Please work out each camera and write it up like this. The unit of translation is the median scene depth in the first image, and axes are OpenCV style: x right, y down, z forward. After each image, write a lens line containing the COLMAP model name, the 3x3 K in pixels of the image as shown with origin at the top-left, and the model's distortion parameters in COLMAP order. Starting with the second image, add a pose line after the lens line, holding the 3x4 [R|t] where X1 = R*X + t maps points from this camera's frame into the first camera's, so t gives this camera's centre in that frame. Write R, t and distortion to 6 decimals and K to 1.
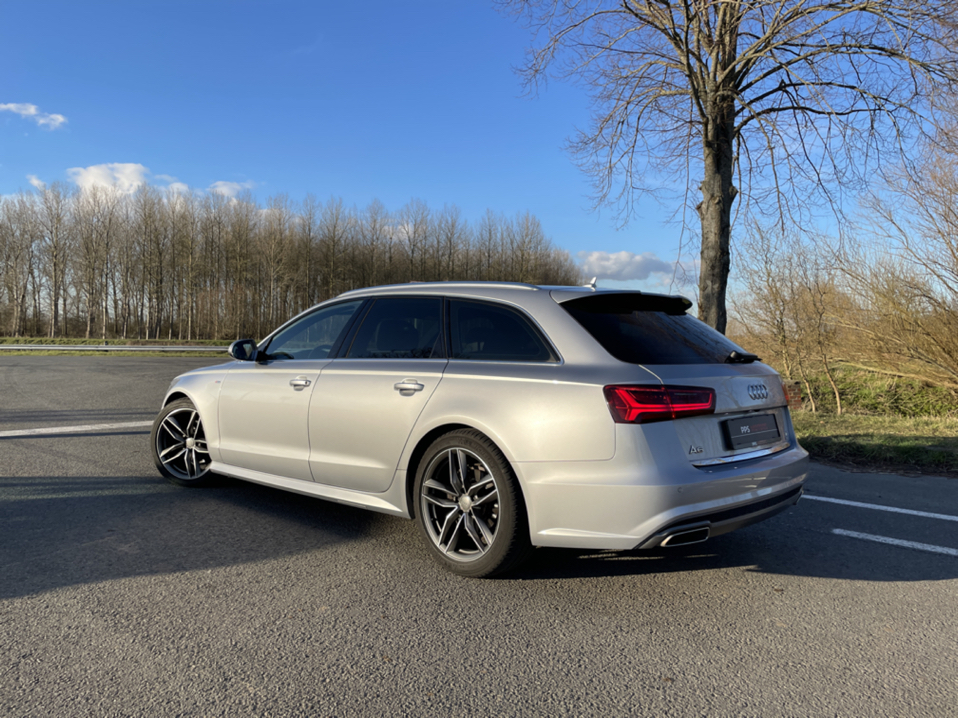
lens RADIAL K [[728.1, 0, 474.3], [0, 728.1, 353.4], [0, 0, 1]] dist [0.078438, -0.076930]
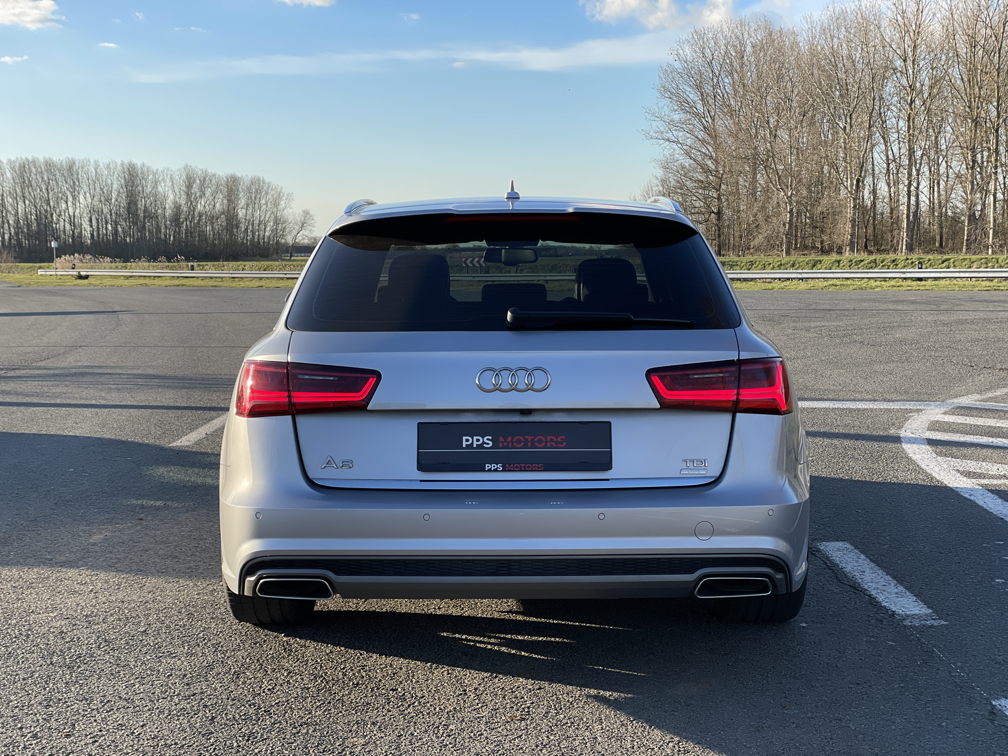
lens RADIAL K [[1513.7, 0, 497.2], [0, 1513.7, 371.1], [0, 0, 1]] dist [0.111400, 0.000000]
pose [[0.698198, 0.038450, -0.714872, 1.148892], [0.003442, 0.998365, 0.057060, -0.023285], [0.715897, -0.042300, 0.696924, 0.130958]]
